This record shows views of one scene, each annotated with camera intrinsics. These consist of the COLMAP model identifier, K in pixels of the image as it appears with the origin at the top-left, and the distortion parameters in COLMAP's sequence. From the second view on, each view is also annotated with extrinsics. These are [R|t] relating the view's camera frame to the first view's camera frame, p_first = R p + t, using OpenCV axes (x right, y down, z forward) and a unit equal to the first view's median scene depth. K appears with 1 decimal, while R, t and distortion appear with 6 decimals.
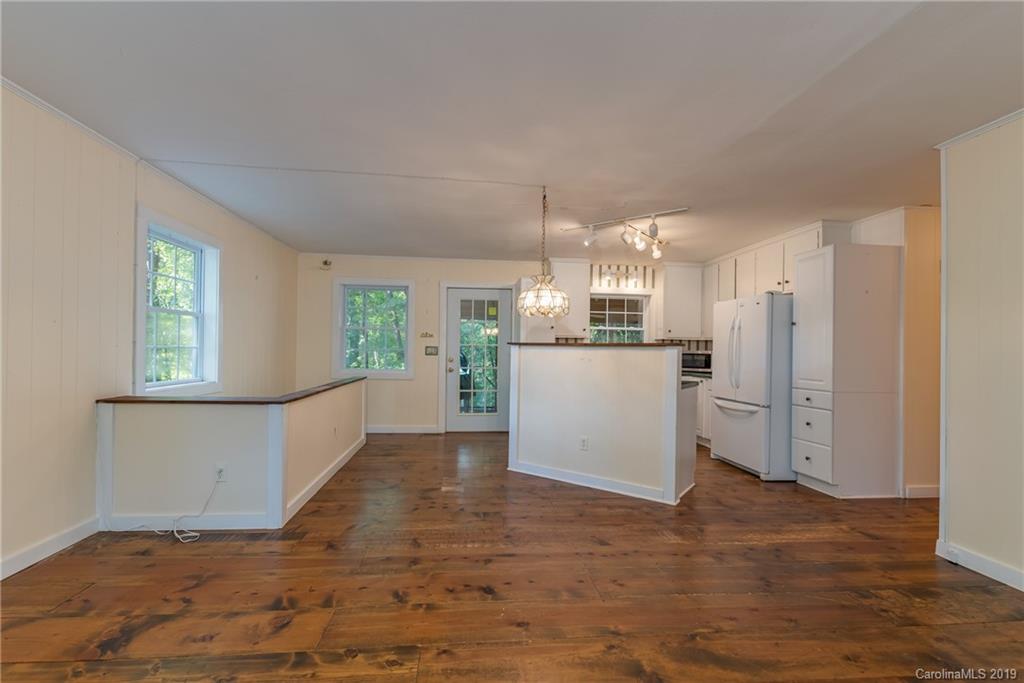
lens RADIAL K [[491.3, 0, 503.9], [0, 491.3, 347.5], [0, 0, 1]] dist [-0.001195, -0.001069]
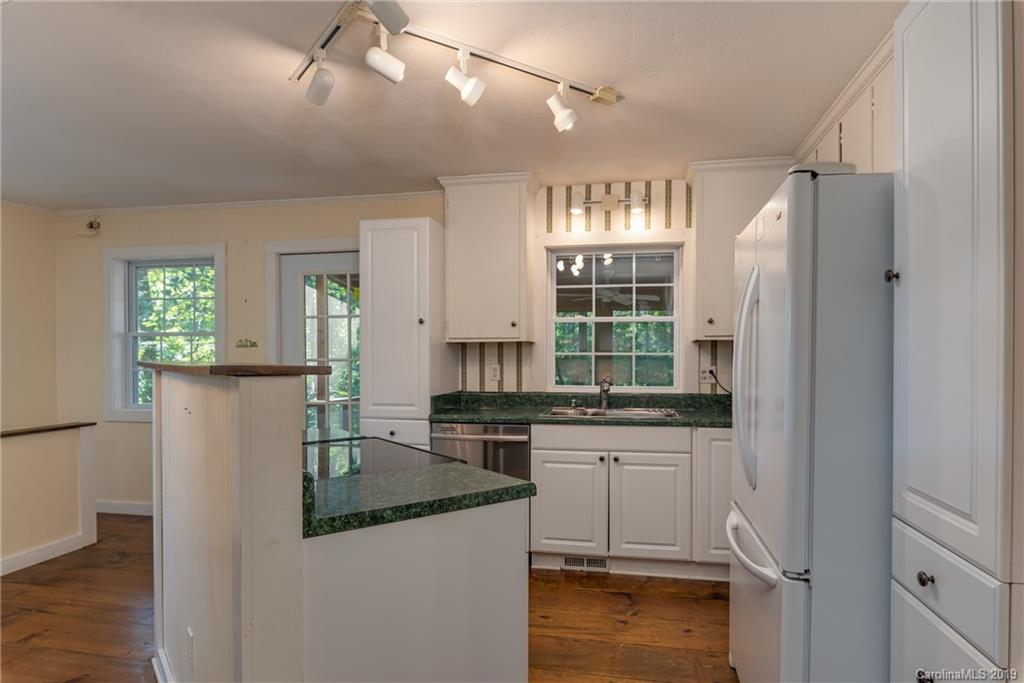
lens RADIAL K [[642.9, 0, 508.8], [0, 642.9, 363.9], [0, 0, 1]] dist [-0.004227, -0.001615]
pose [[0.953315, -0.013176, -0.301690, 0.326170], [0.016306, 0.999836, 0.007856, -0.003042], [0.301537, -0.012408, 0.953374, 0.392620]]
